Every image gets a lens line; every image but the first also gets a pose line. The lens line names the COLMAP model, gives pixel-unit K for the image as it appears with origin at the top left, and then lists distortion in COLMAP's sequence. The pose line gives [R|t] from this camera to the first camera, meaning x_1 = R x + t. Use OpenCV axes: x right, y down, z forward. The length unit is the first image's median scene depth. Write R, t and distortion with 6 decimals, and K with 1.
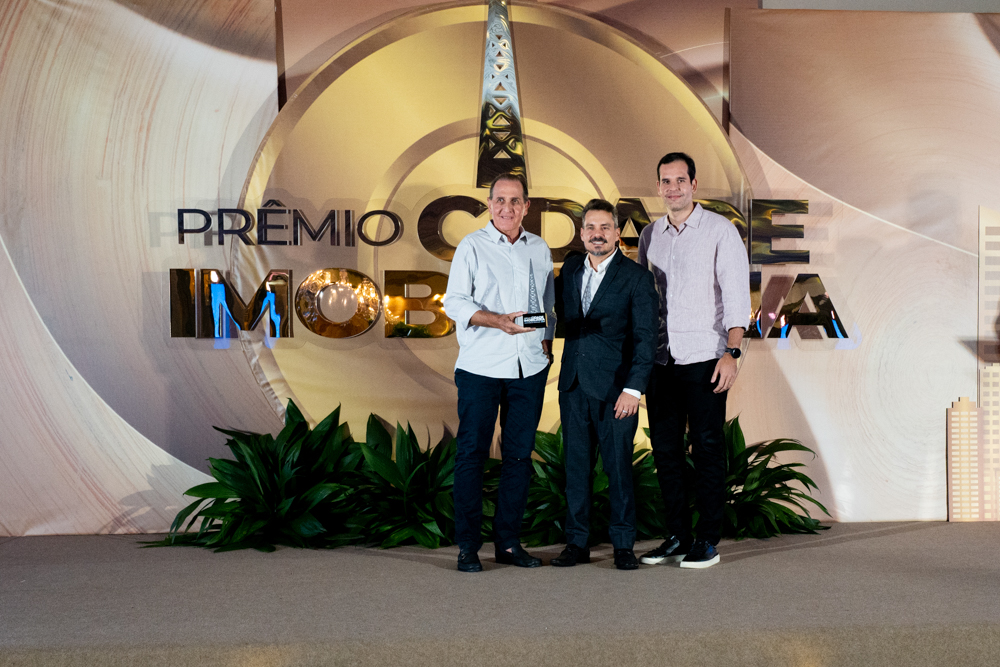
lens RADIAL K [[1095.0, 0, 529.2], [0, 1095.0, 376.2], [0, 0, 1]] dist [0.043032, 0.007438]
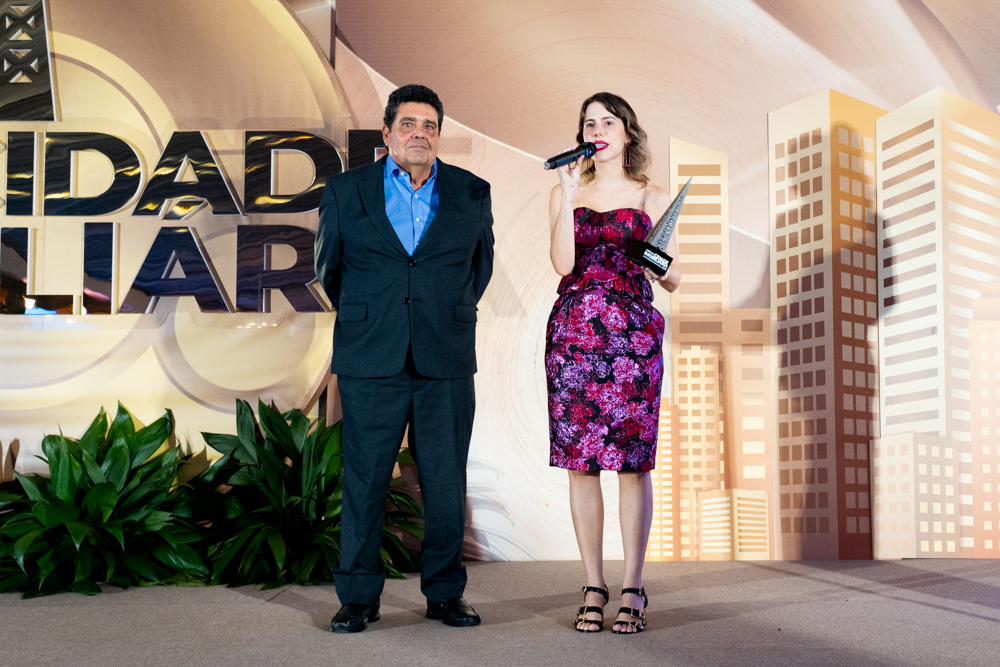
lens RADIAL K [[1116.1, 0, 613.2], [0, 1116.1, 331.0], [0, 0, 1]] dist [0.014057, 0.028967]
pose [[0.995445, -0.009366, -0.094871, 0.438998], [0.002735, 0.997558, -0.069785, 0.030724], [0.095293, 0.069208, 0.993041, 0.249371]]
